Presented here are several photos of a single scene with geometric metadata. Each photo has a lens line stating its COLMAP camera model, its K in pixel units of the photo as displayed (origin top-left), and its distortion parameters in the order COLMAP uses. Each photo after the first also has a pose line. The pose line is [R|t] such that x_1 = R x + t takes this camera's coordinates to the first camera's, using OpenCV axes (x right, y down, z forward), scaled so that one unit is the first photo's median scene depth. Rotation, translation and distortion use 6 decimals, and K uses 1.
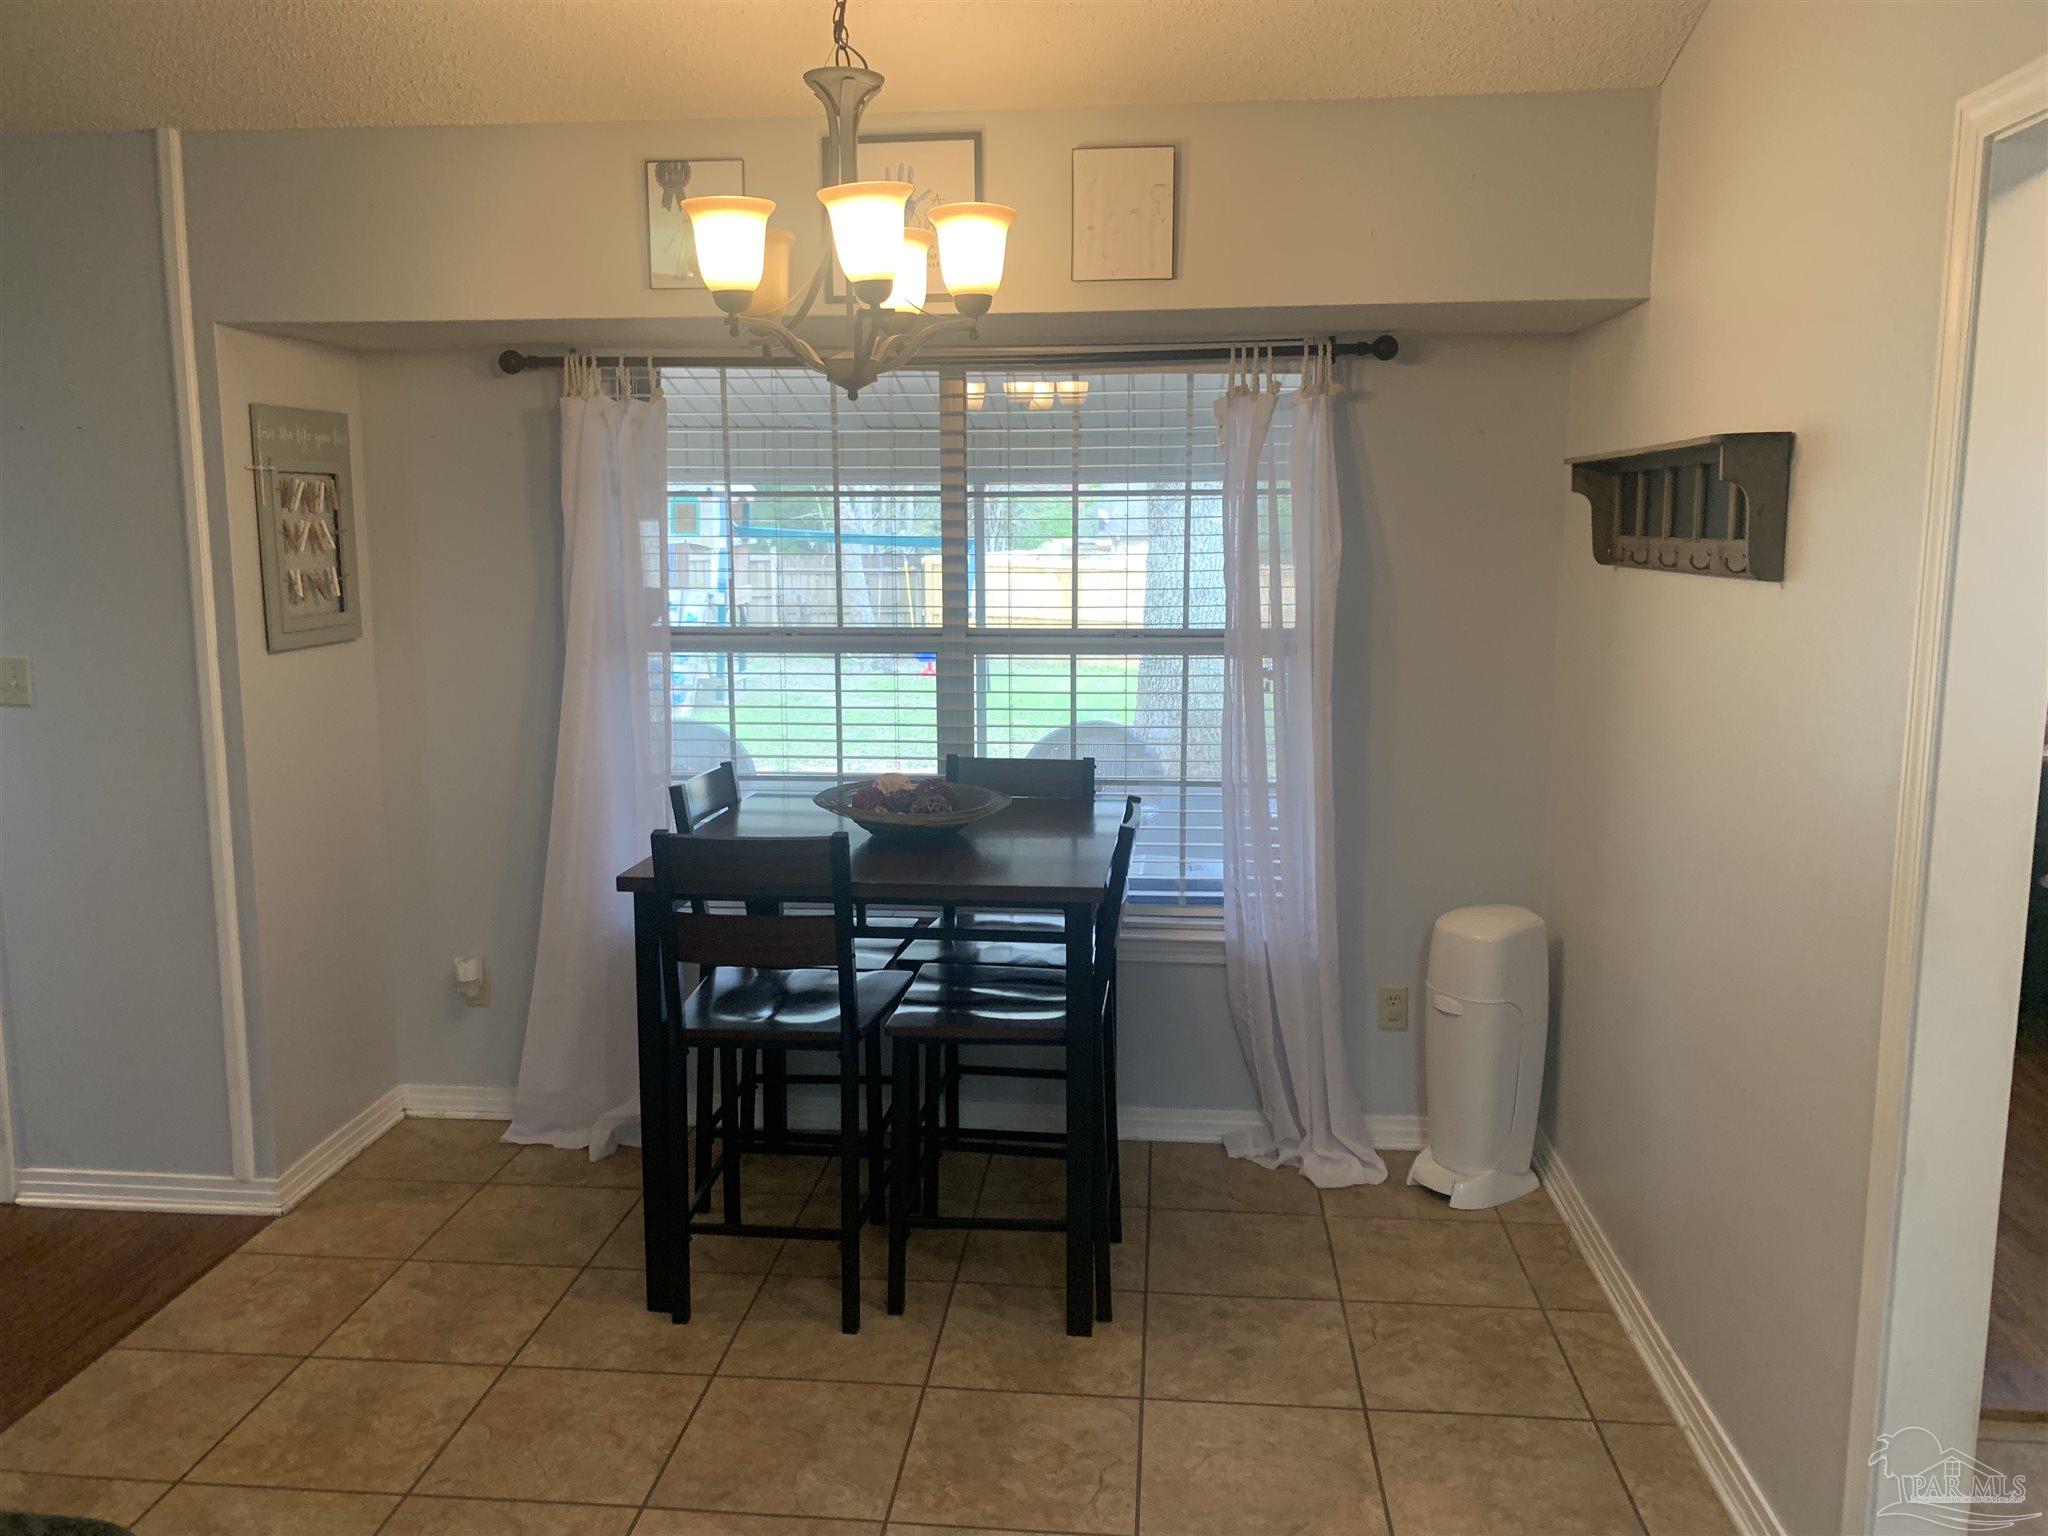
lens RADIAL K [[1581.4, 0, 1022.1], [0, 1581.4, 765.8], [0, 0, 1]] dist [0.067013, -0.096763]
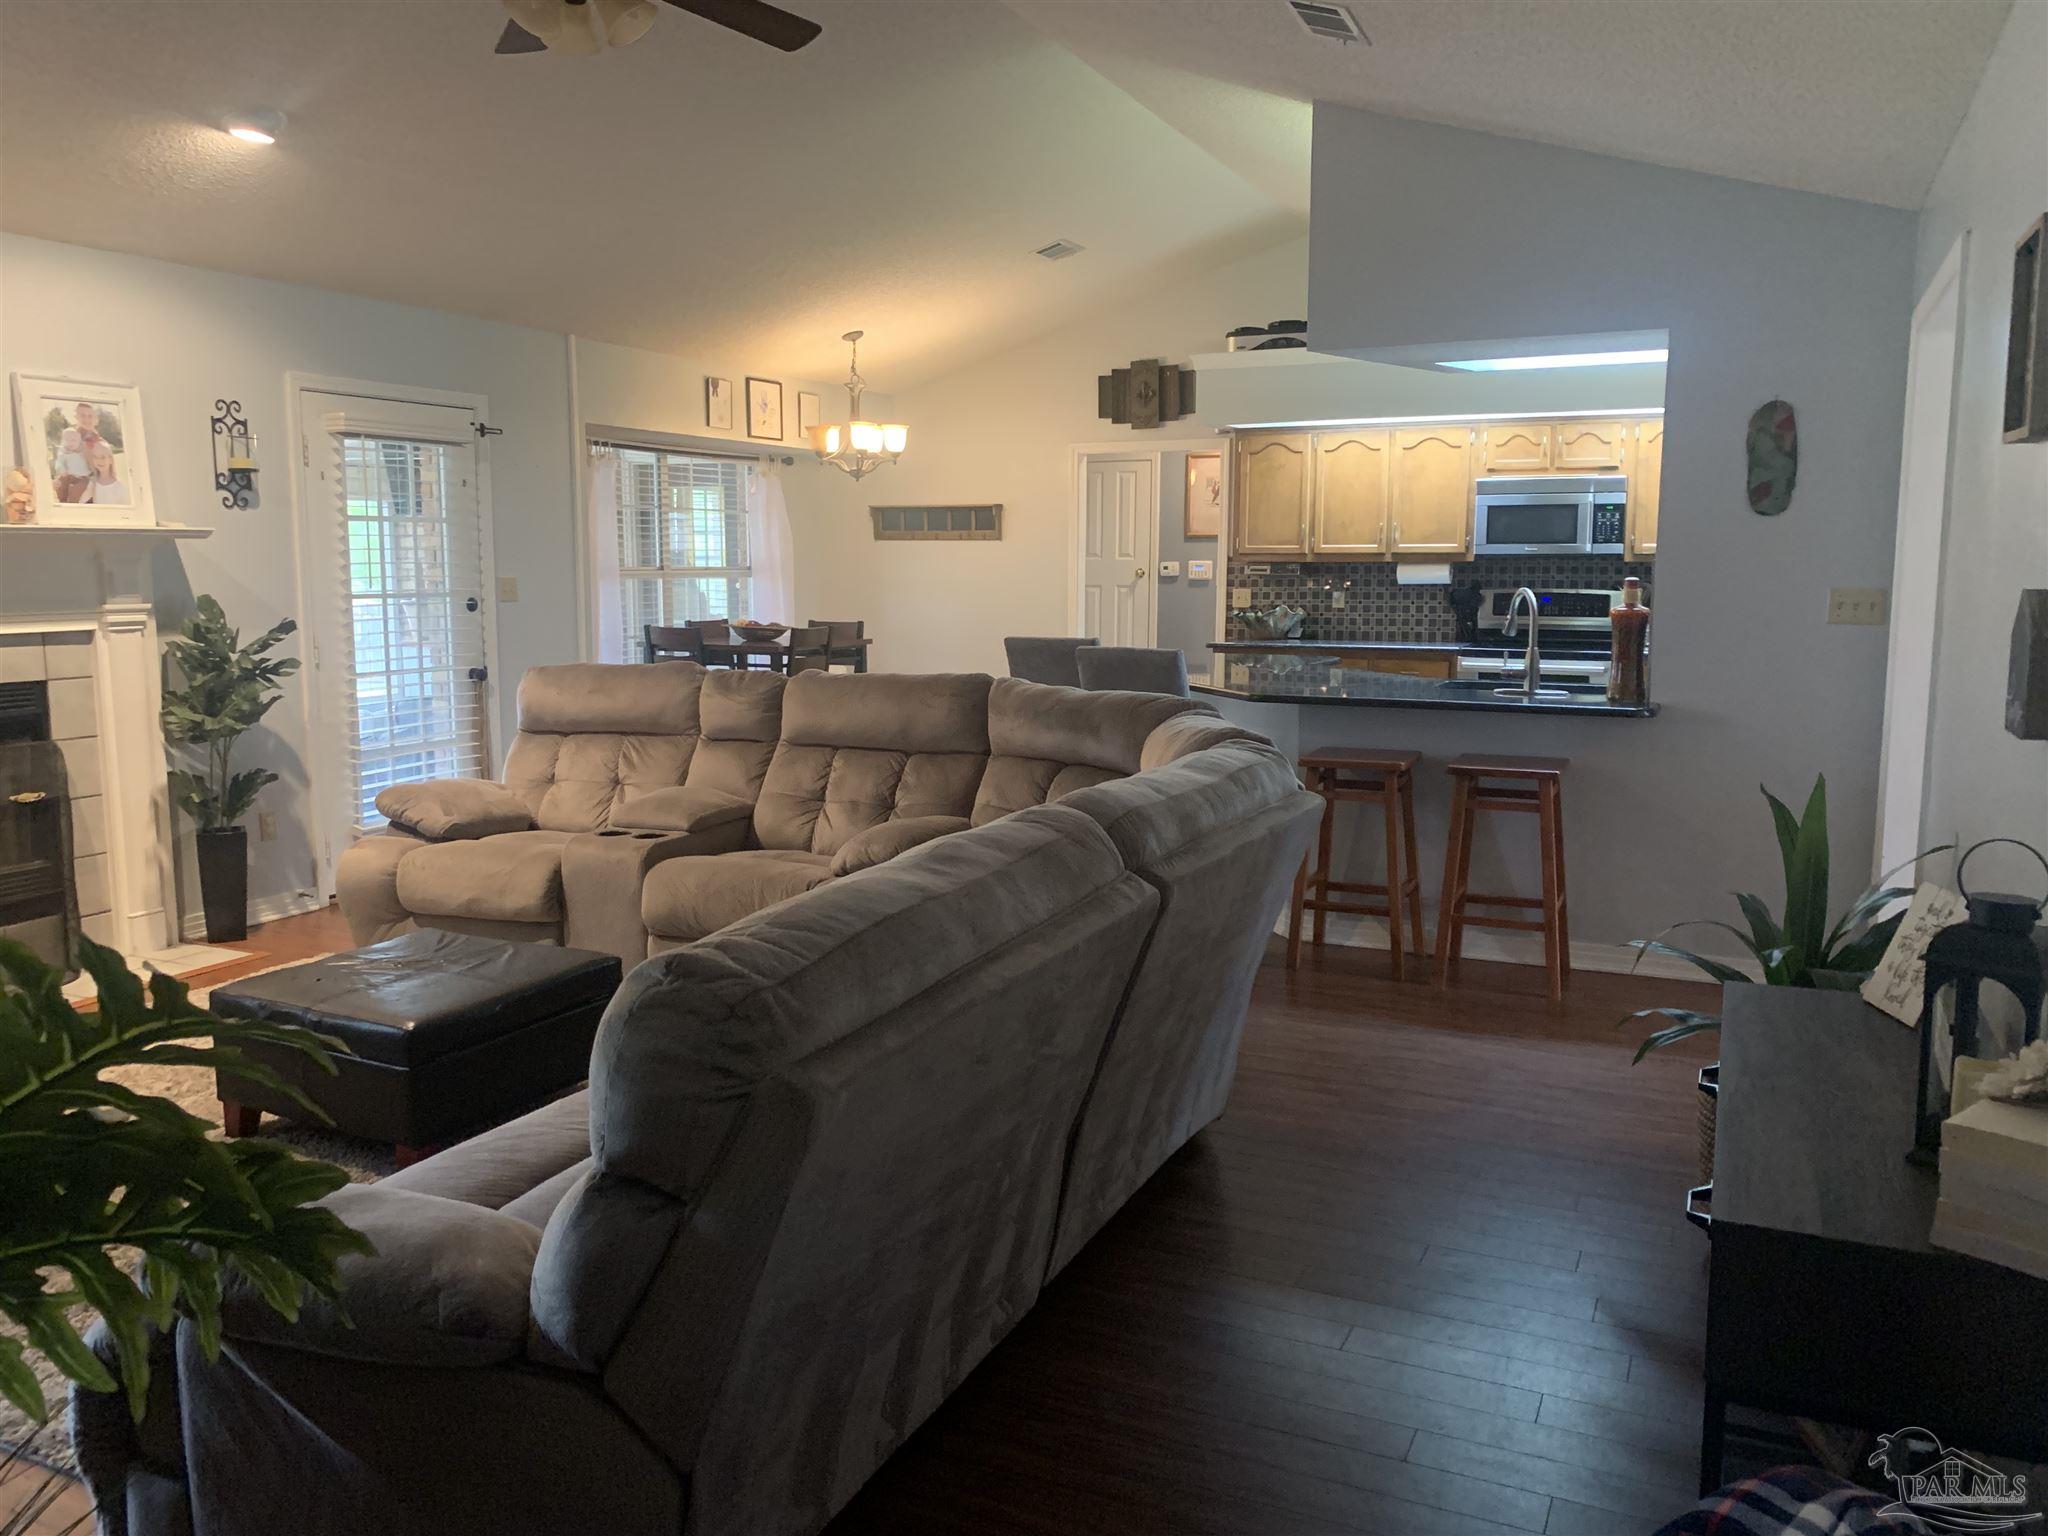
lens RADIAL K [[1581.4, 0, 1025.7], [0, 1581.4, 747.4], [0, 0, 1]] dist [0.067013, -0.096763]
pose [[0.308023, -0.112158, 0.944745, -2.193575], [0.139050, 0.987670, 0.071918, 0.084005], [-0.941162, 0.109214, 0.319821, -0.211033]]
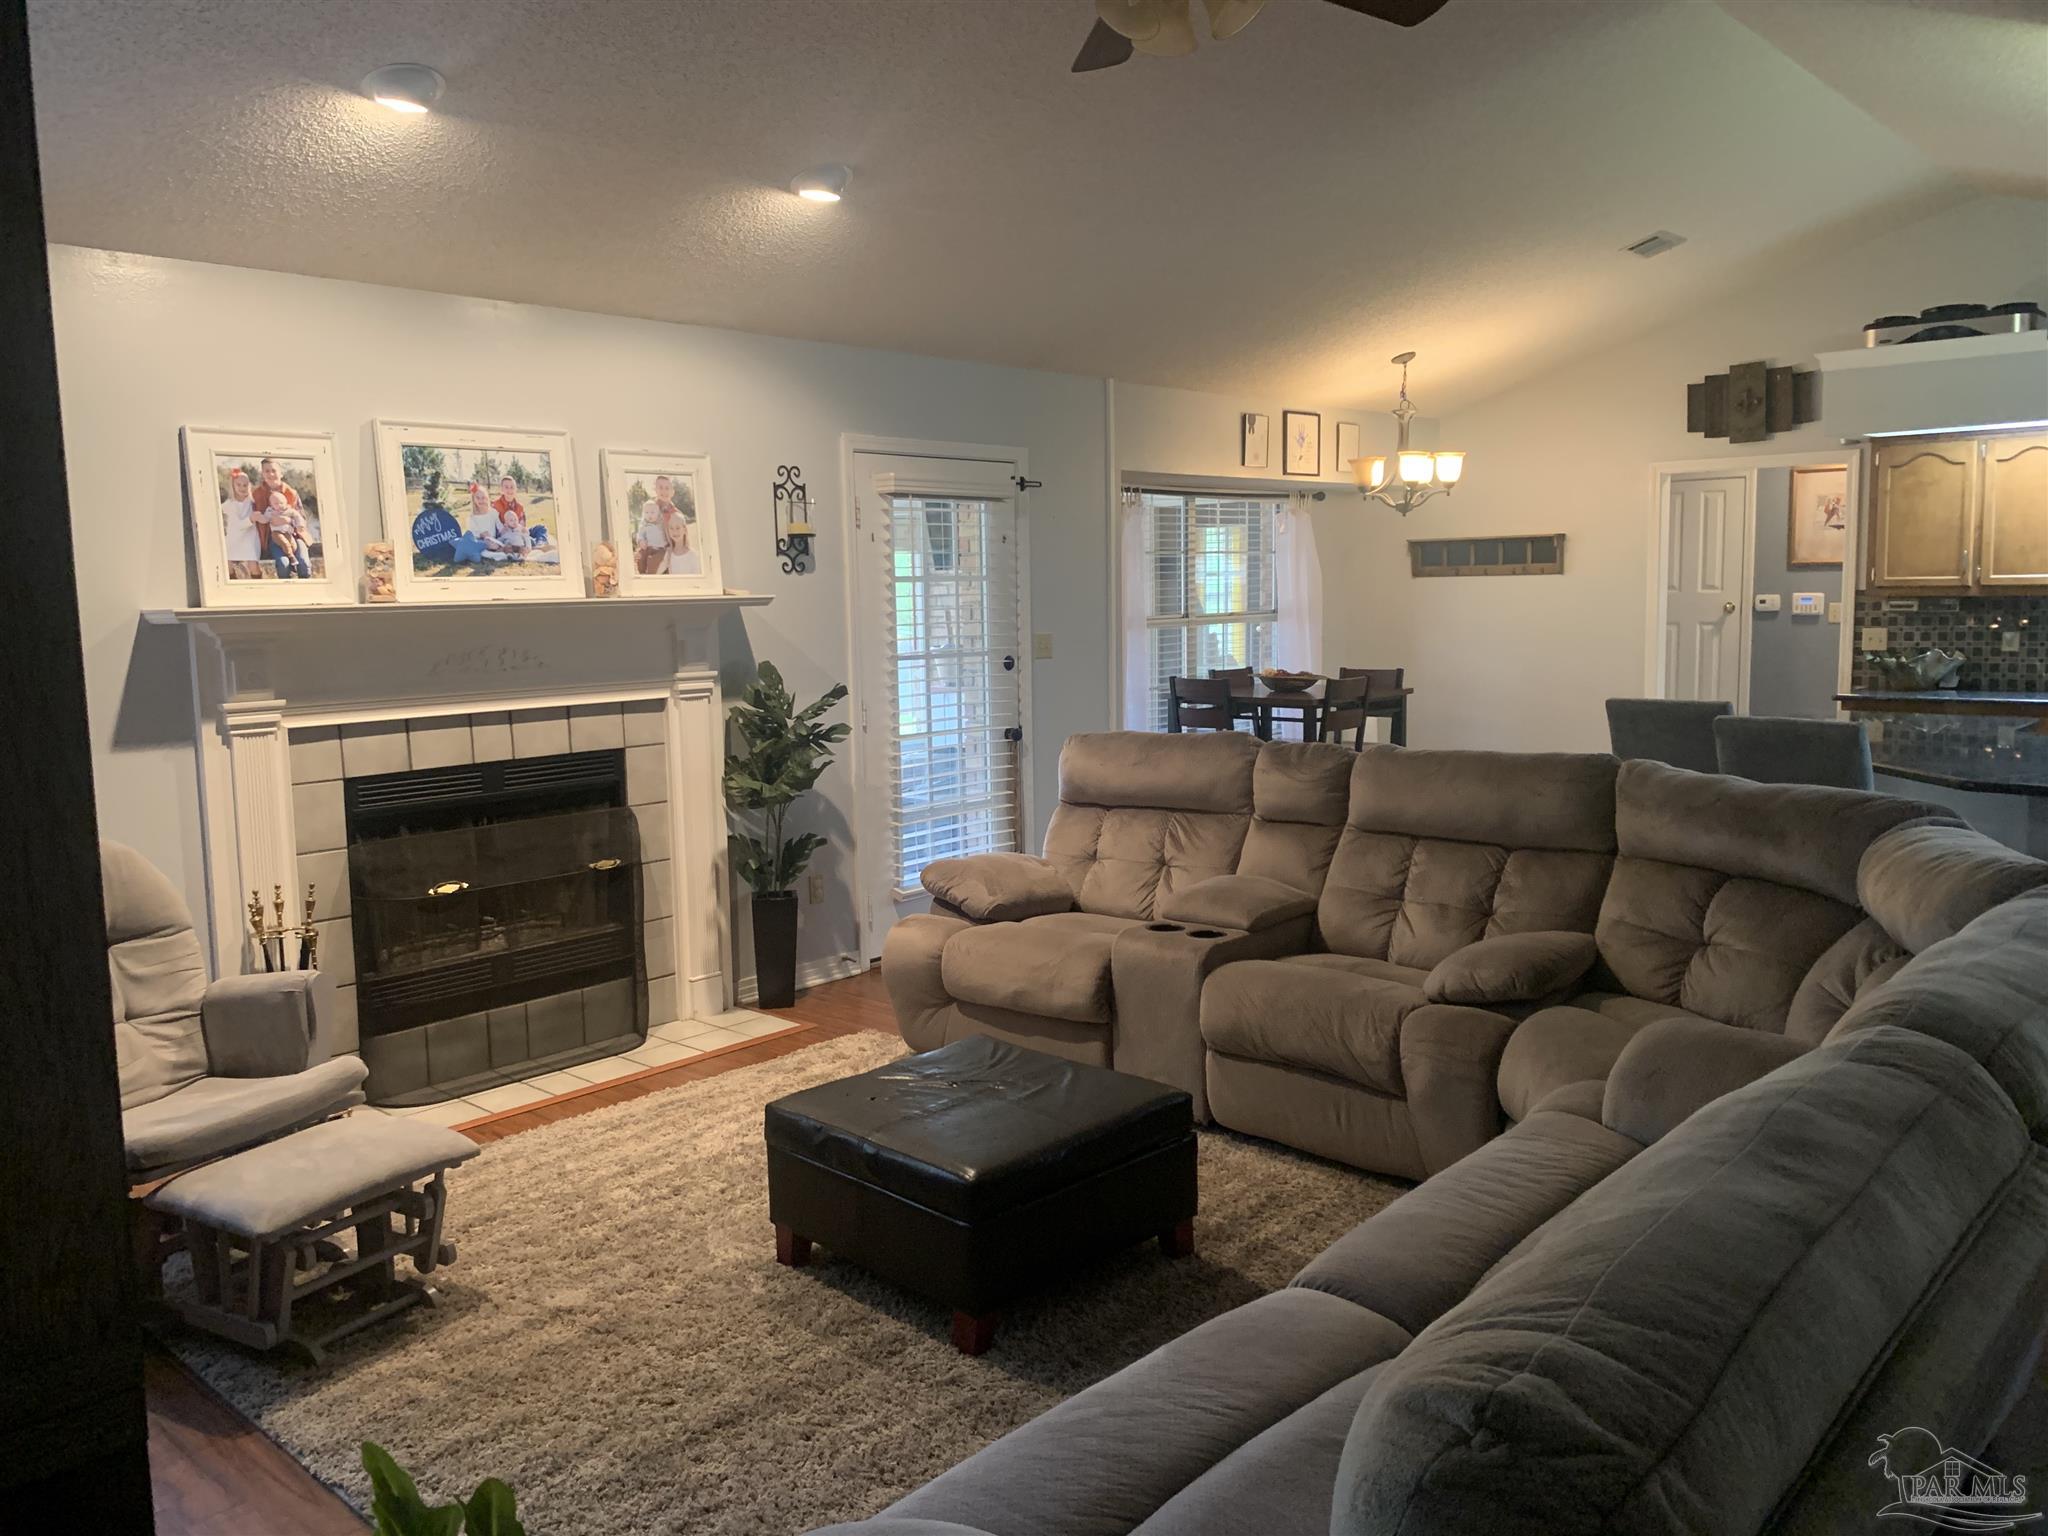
lens RADIAL K [[1581.4, 0, 1007.5], [0, 1581.4, 749.6], [0, 0, 1]] dist [0.067013, -0.096763]
pose [[0.587090, -0.091845, 0.804294, -2.072543], [0.136991, 0.990486, 0.013111, 0.038335], [-0.797846, 0.102484, 0.594086, -0.083748]]
